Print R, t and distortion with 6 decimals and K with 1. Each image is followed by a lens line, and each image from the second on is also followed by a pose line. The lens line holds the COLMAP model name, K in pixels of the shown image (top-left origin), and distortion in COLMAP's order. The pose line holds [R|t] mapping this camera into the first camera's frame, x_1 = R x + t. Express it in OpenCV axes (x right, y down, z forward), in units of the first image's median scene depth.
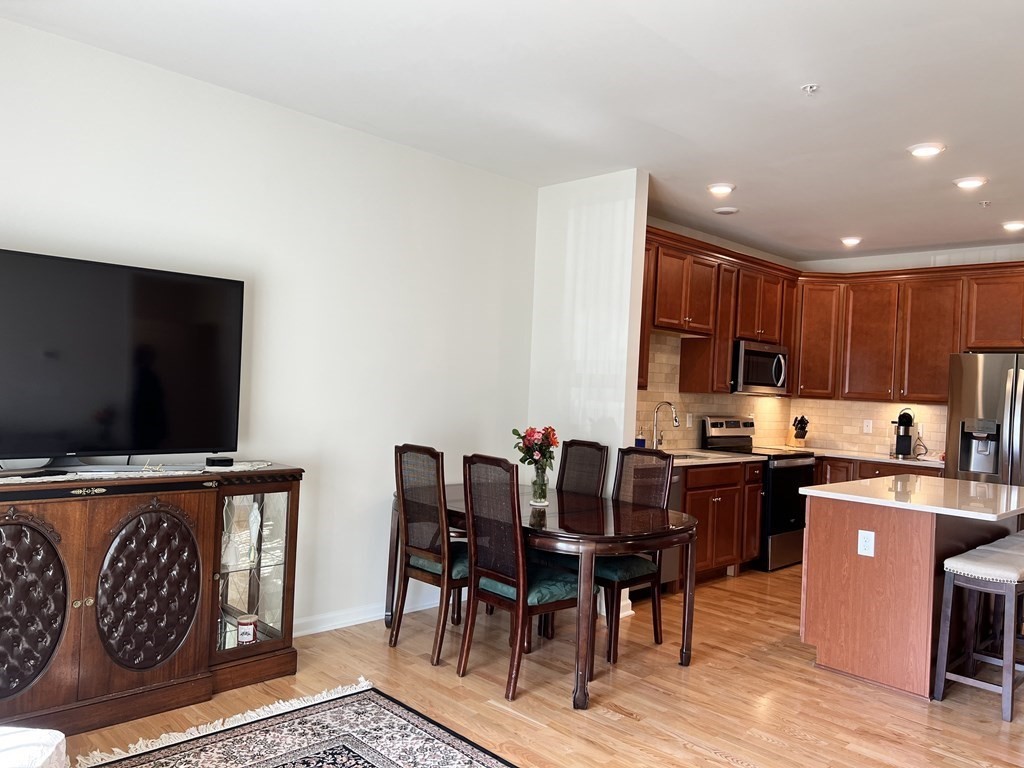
lens RADIAL K [[763.3, 0, 522.8], [0, 763.3, 376.8], [0, 0, 1]] dist [0.068723, -0.080817]
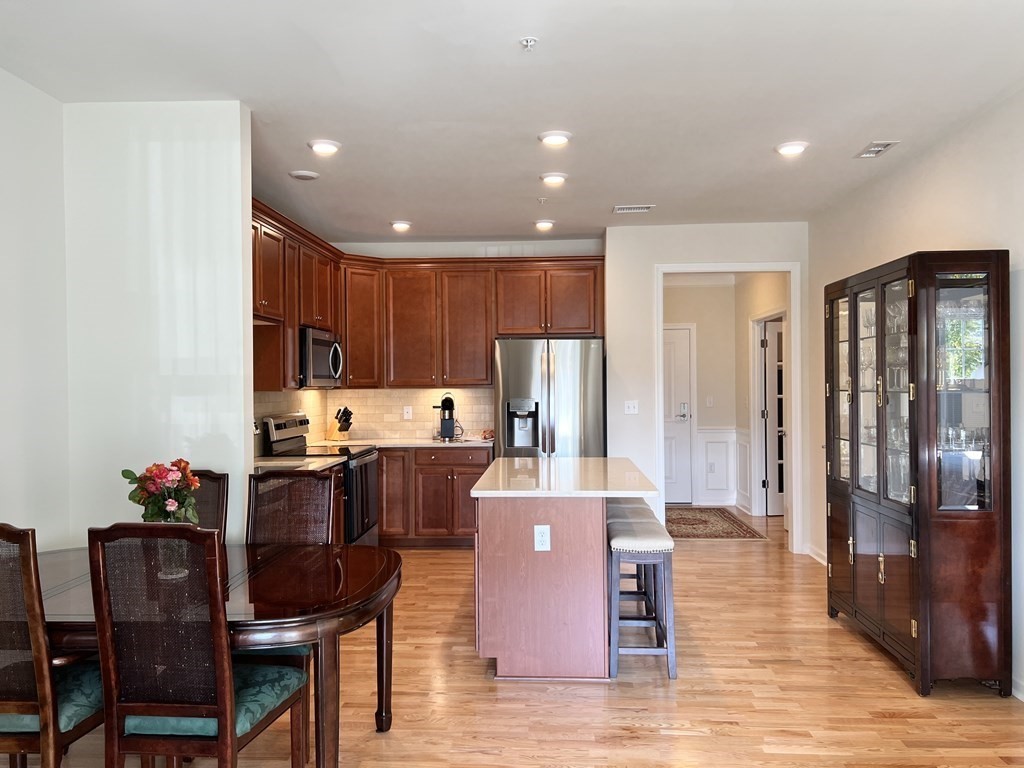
lens RADIAL K [[763.3, 0, 519.9], [0, 763.3, 385.3], [0, 0, 1]] dist [0.068723, -0.080817]
pose [[0.736111, -0.057517, 0.674412, -0.136245], [0.036304, 0.998304, 0.045515, -0.013666], [-0.675886, -0.009020, 0.736951, 0.196342]]
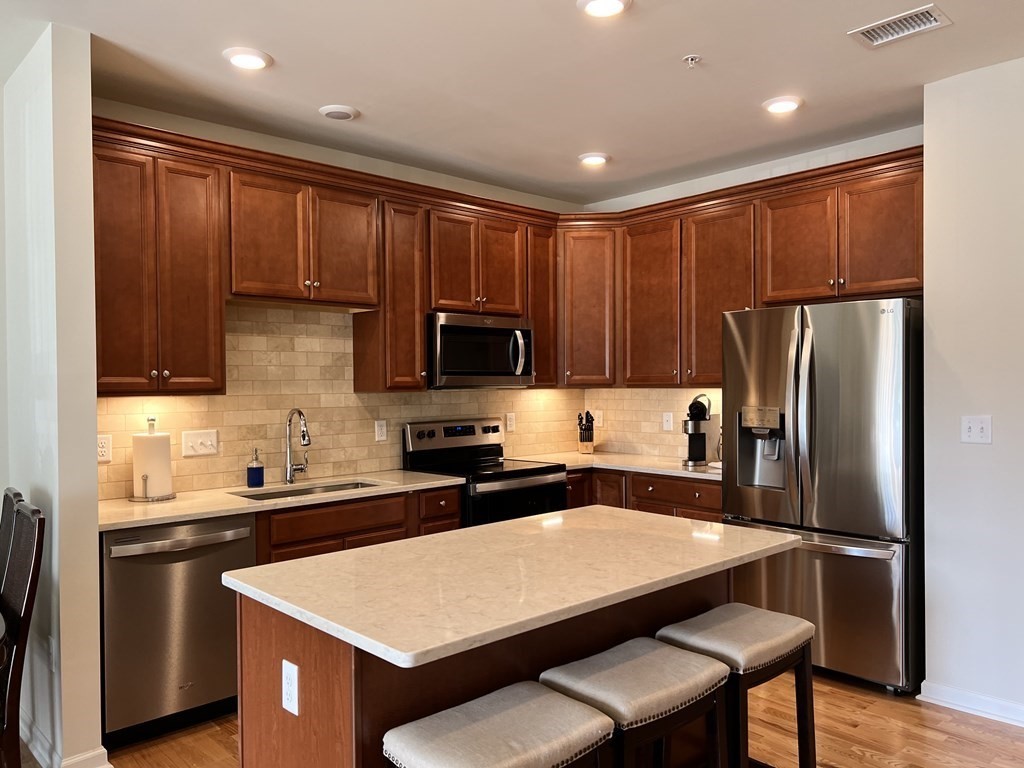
lens RADIAL K [[763.3, 0, 516.7], [0, 763.3, 389.6], [0, 0, 1]] dist [0.068723, -0.080817]
pose [[0.997614, -0.058127, -0.037252, 0.393004], [0.058915, 0.998054, 0.020416, 0.013008], [0.035992, -0.022562, 0.999097, 0.321495]]
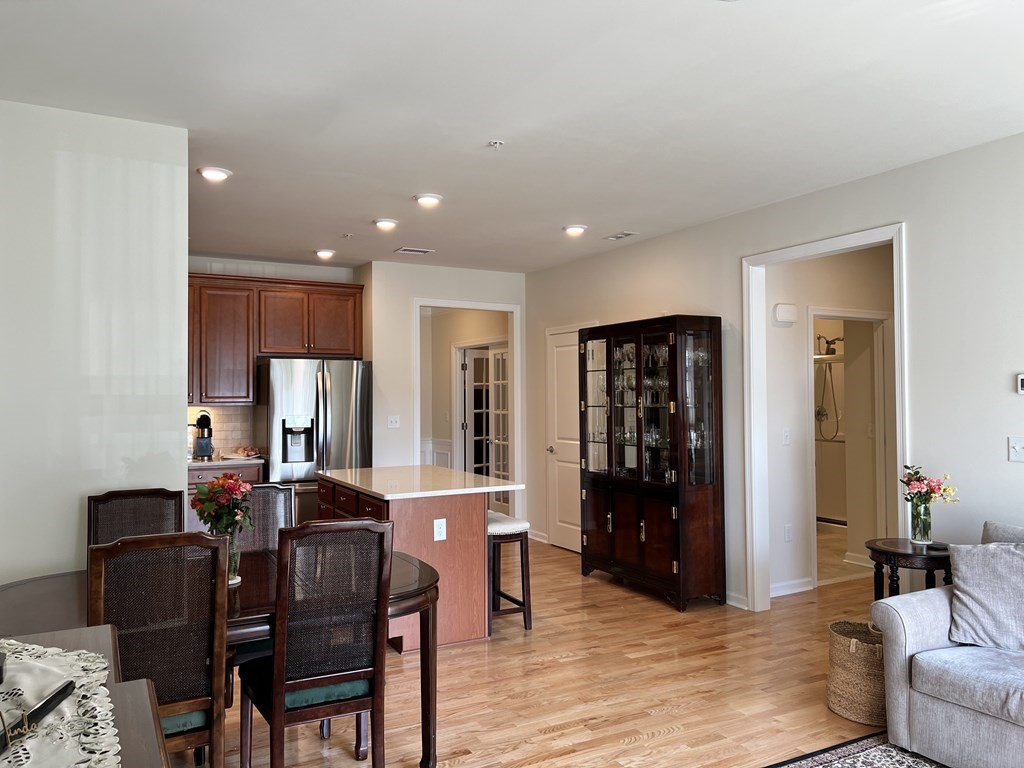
lens RADIAL K [[763.3, 0, 517.4], [0, 763.3, 378.1], [0, 0, 1]] dist [0.068723, -0.080817]
pose [[0.270851, -0.028306, 0.962205, -0.404395], [0.006942, 0.999599, 0.027452, -0.029628], [-0.962596, -0.000756, 0.270939, 0.361217]]
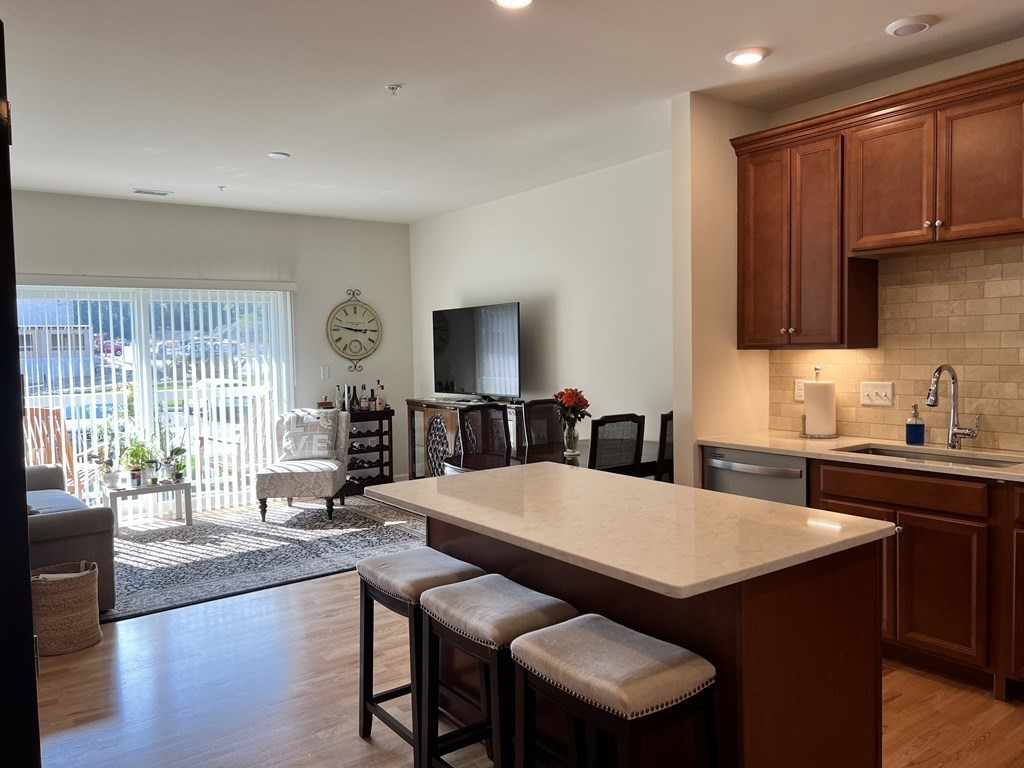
lens RADIAL K [[763.3, 0, 517.6], [0, 763.3, 383.1], [0, 0, 1]] dist [0.068723, -0.080817]
pose [[-0.147399, 0.002804, -0.989073, 0.807244], [0.025288, 0.999680, -0.000935, 0.037662], [0.988754, -0.025149, -0.147422, 0.732017]]
